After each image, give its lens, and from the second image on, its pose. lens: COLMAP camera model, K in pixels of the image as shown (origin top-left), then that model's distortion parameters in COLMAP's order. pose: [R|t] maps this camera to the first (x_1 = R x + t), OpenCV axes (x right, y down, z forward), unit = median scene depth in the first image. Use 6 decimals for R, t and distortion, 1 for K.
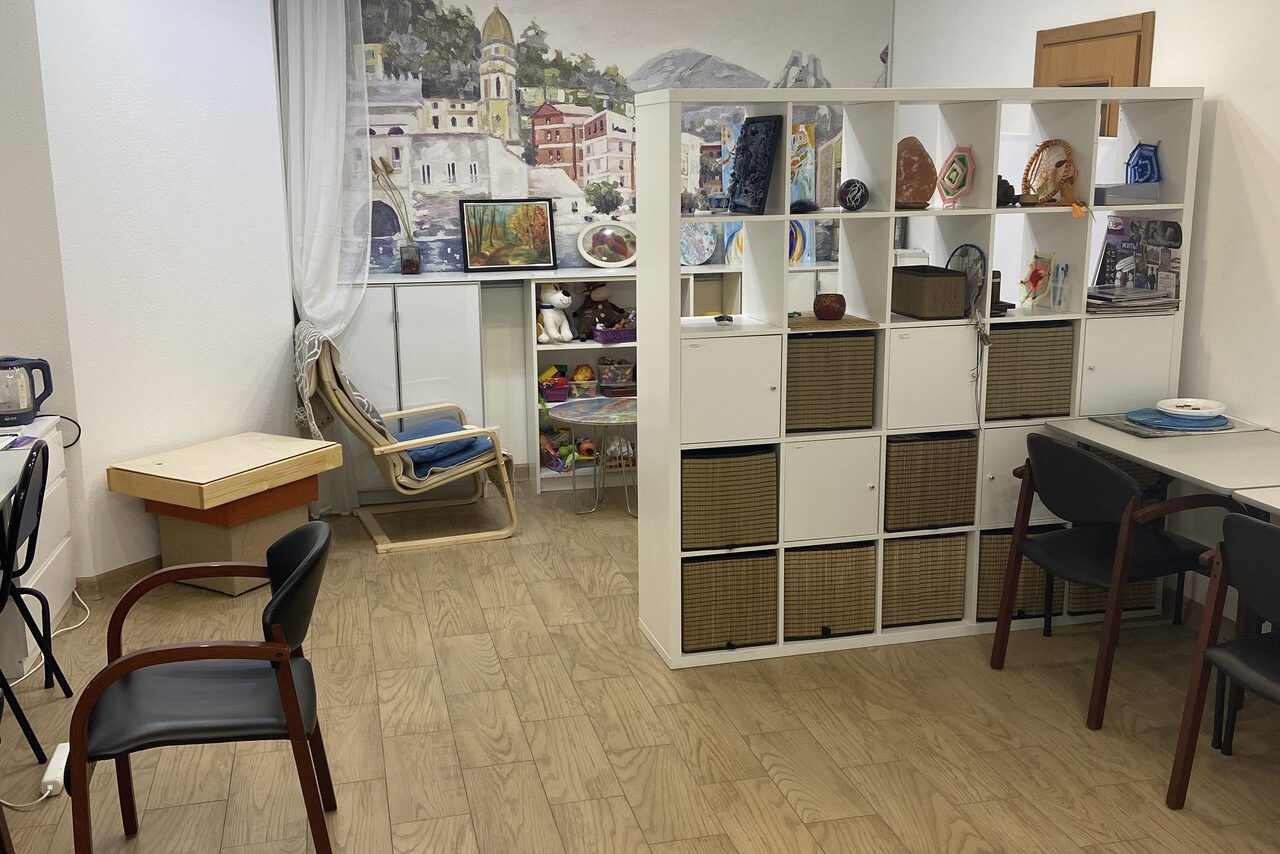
lens RADIAL K [[1236.9, 0, 640.0], [0, 1236.9, 427.0], [0, 0, 1]] dist [0.085413, -0.000094]
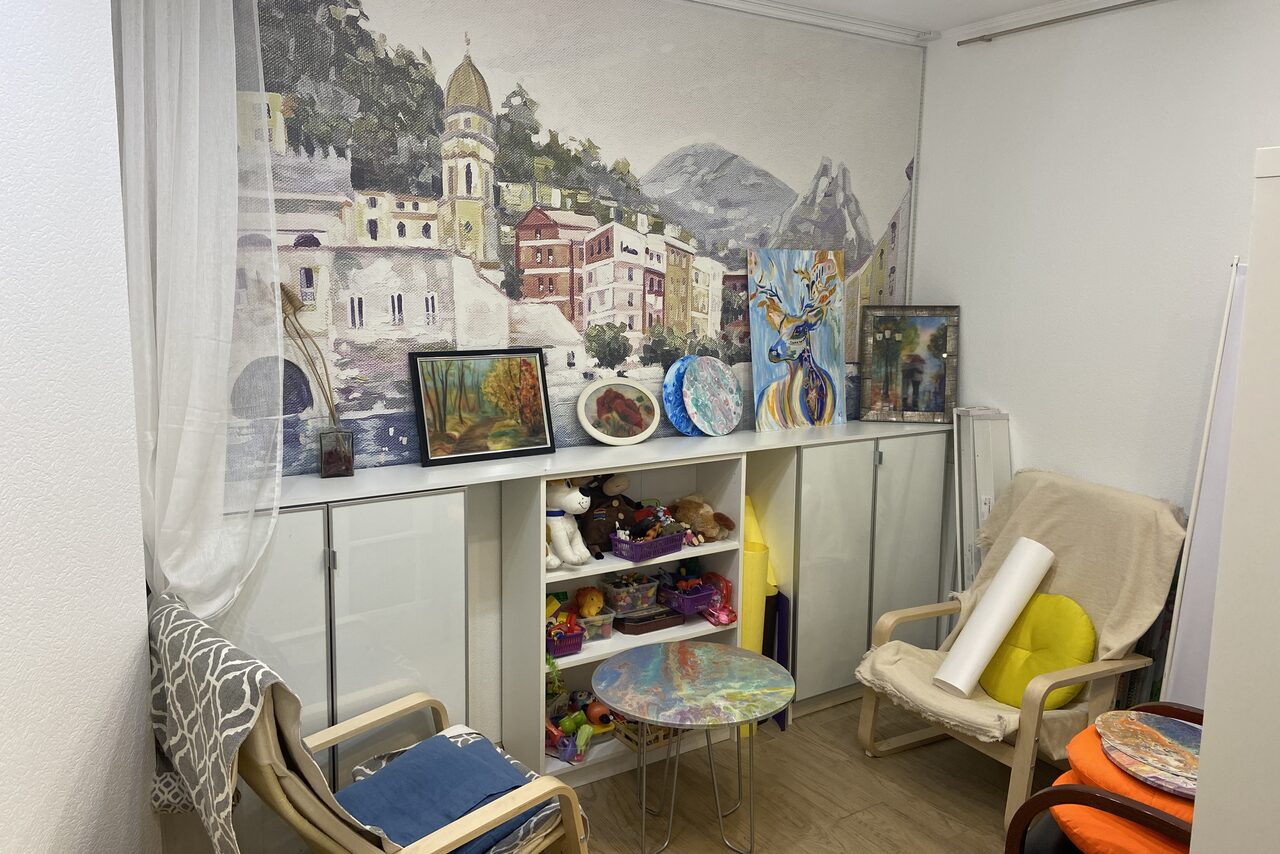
lens RADIAL K [[957.0, 0, 640.0], [0, 957.0, 427.0], [0, 0, 1]] dist [0.077009, -0.002611]
pose [[0.946093, -0.032726, 0.322237, -0.192548], [0.055394, 0.996573, -0.061426, -0.108322], [-0.319123, 0.075965, 0.944664, 0.504014]]
